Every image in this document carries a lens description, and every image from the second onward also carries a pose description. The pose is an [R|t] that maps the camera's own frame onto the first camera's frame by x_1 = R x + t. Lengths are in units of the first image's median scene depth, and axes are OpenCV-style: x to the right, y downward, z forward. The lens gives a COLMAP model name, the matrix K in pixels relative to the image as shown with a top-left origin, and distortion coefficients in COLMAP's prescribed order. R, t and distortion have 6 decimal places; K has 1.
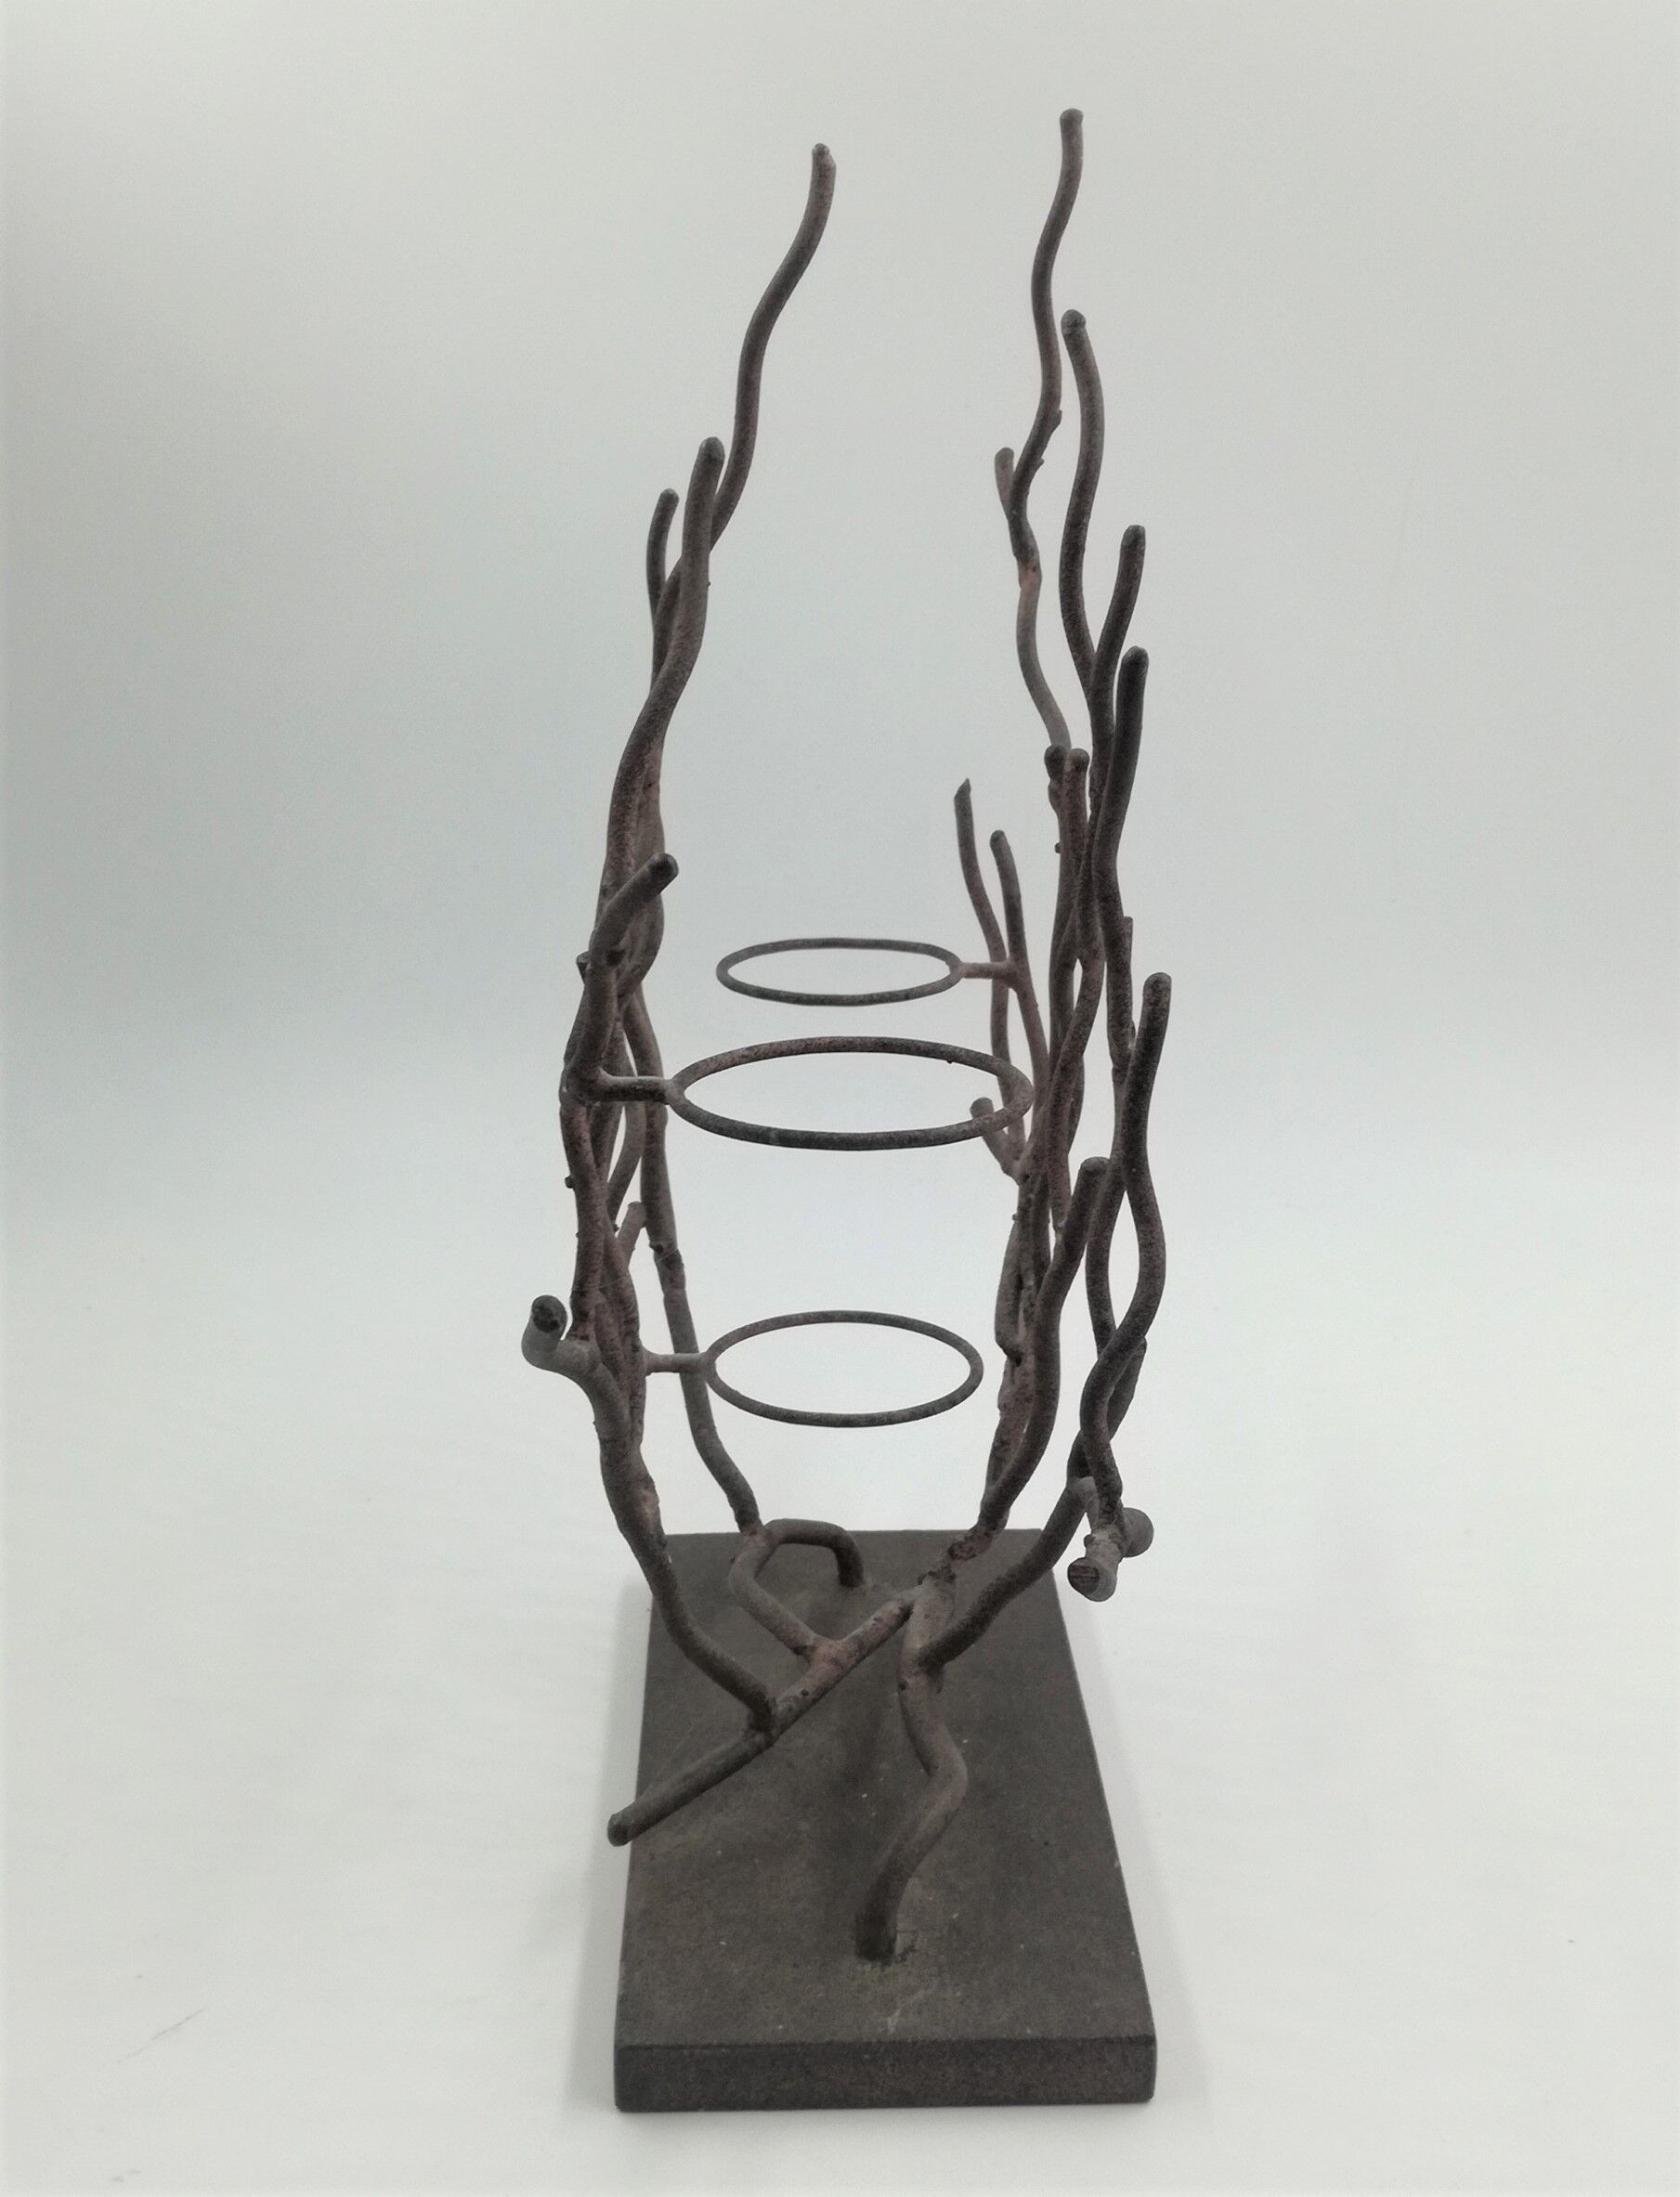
lens RADIAL K [[1836.6, 0, 839.7], [0, 1836.6, 1098.5], [0, 0, 1]] dist [0.013479, 0.005171]
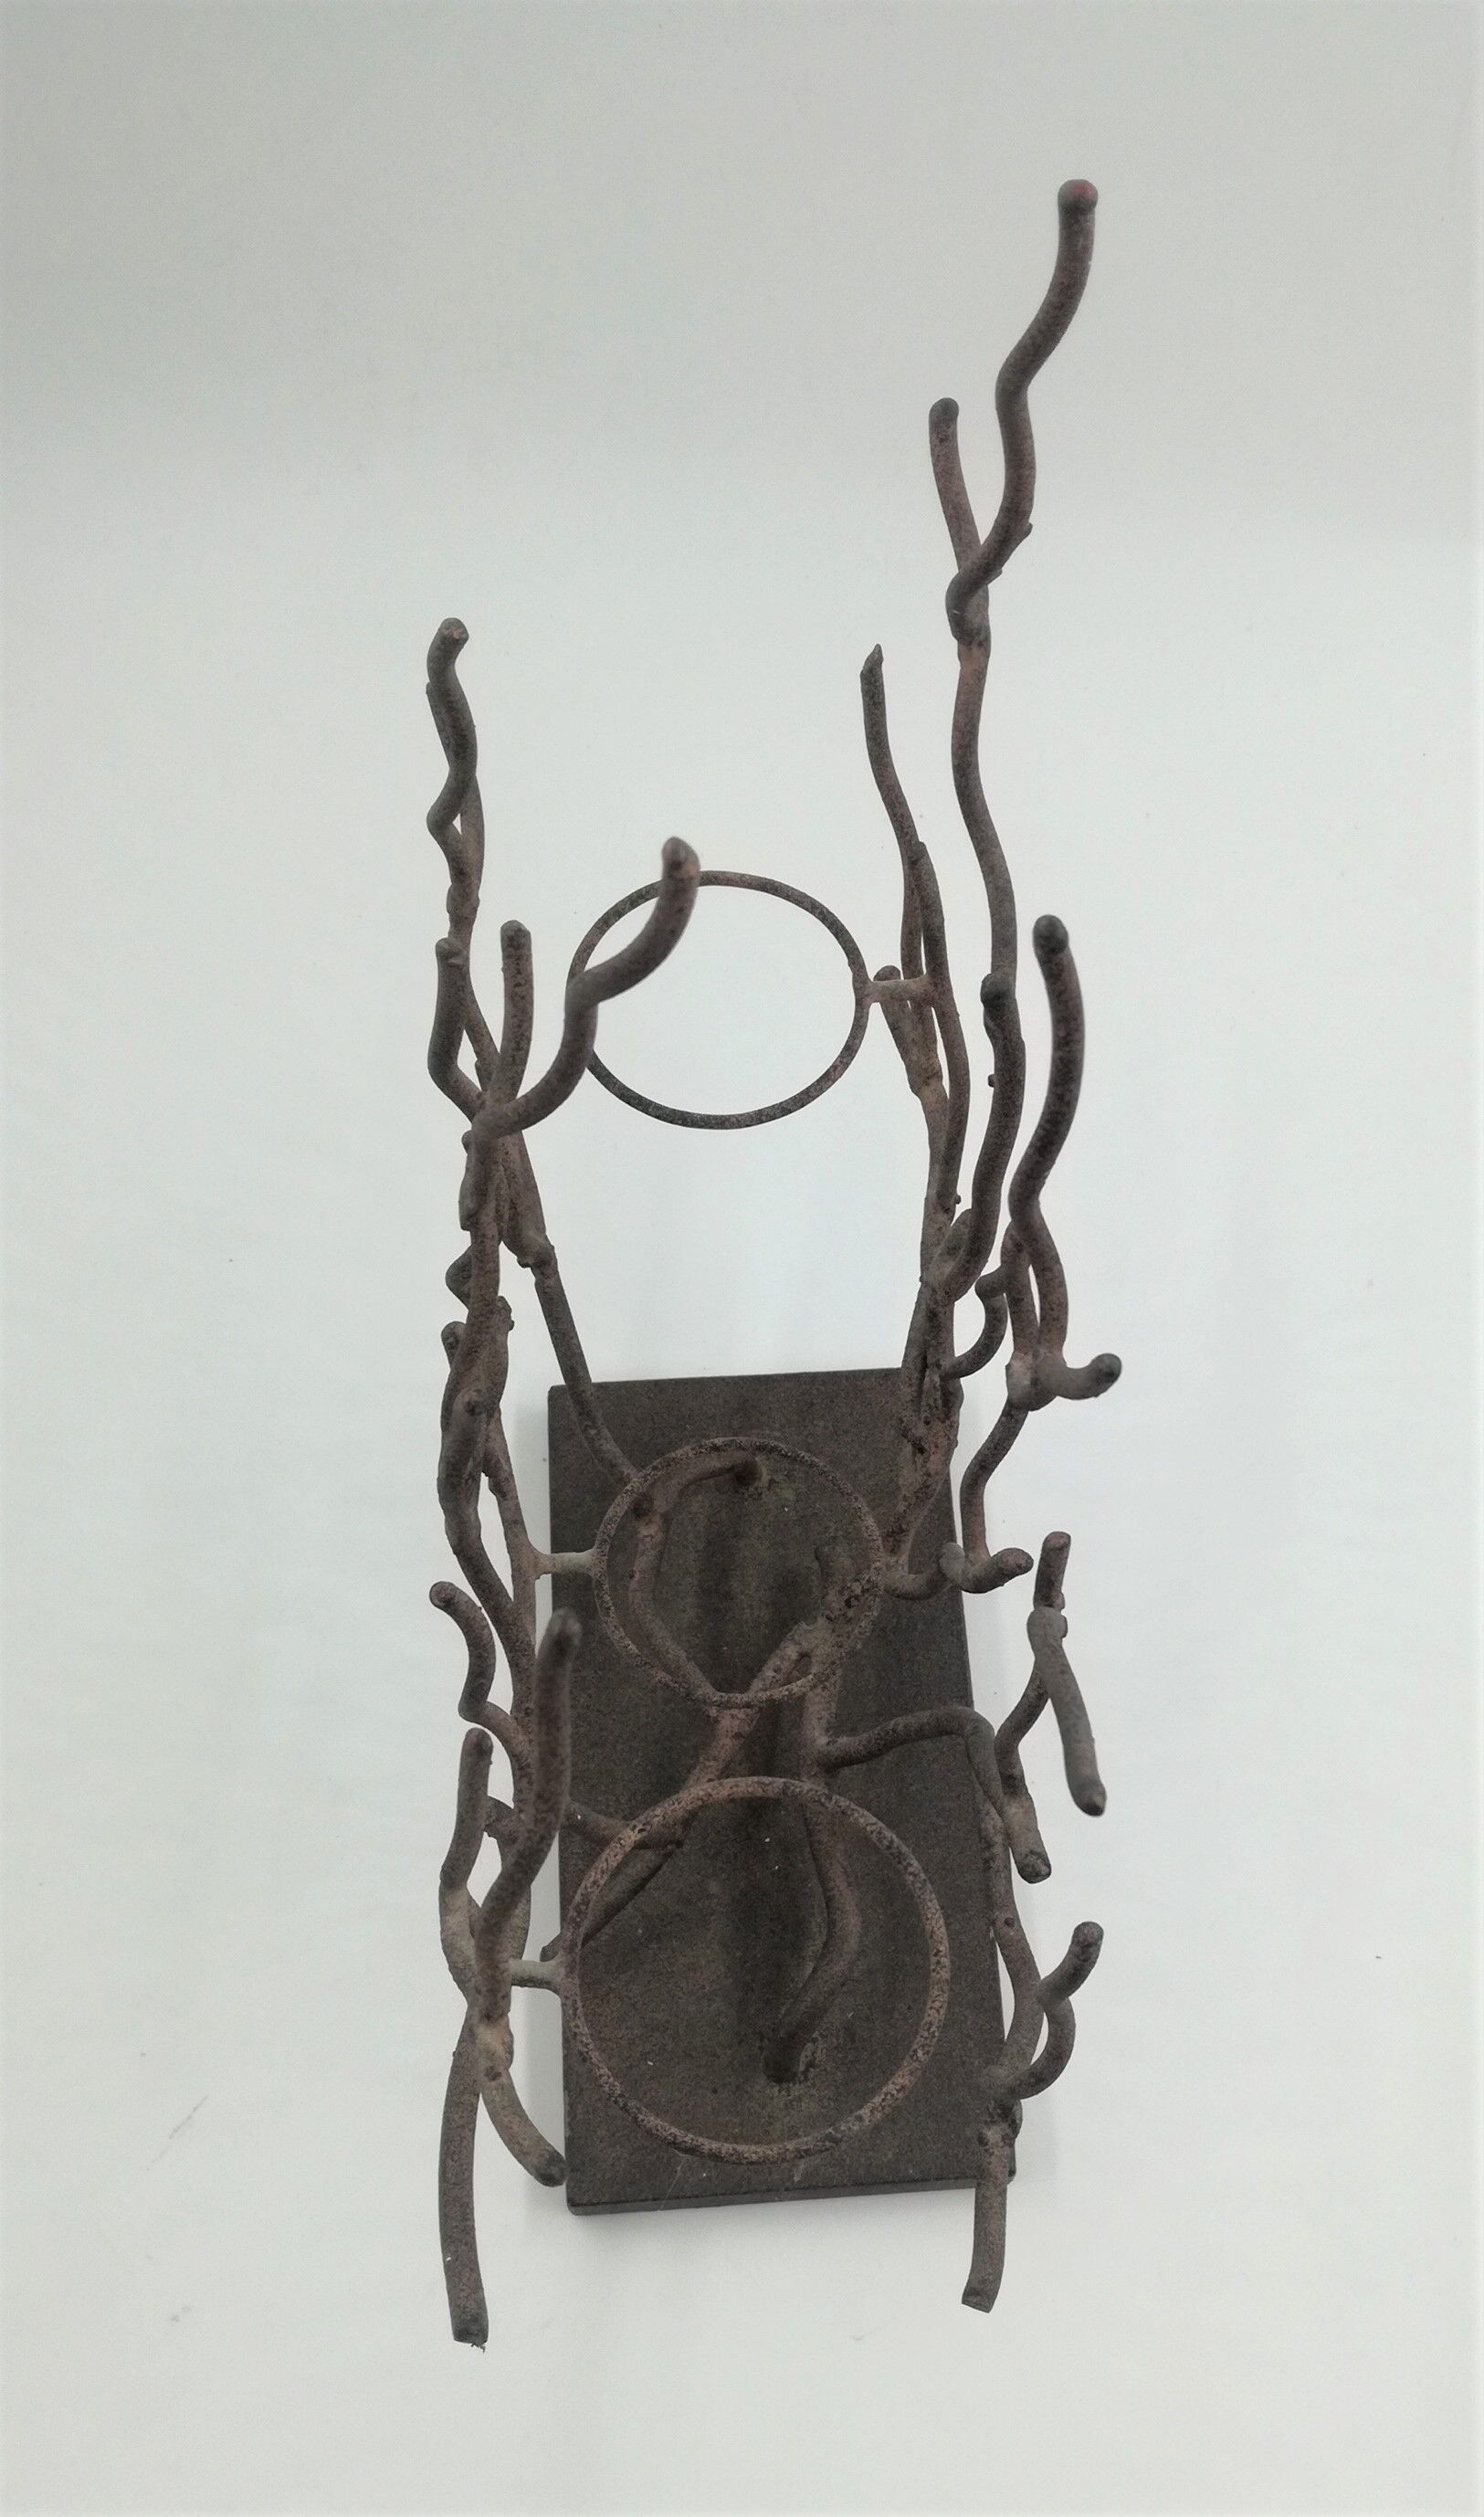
lens RADIAL K [[1942.2, 0, 744.0], [0, 1942.2, 1258.6], [0, 0, 1]] dist [-0.009037, -0.001885]
pose [[0.999597, -0.027709, 0.006188, 0.001859], [0.018843, 0.810514, 0.585417, -0.596945], [-0.021237, -0.585064, 0.810709, 0.269758]]
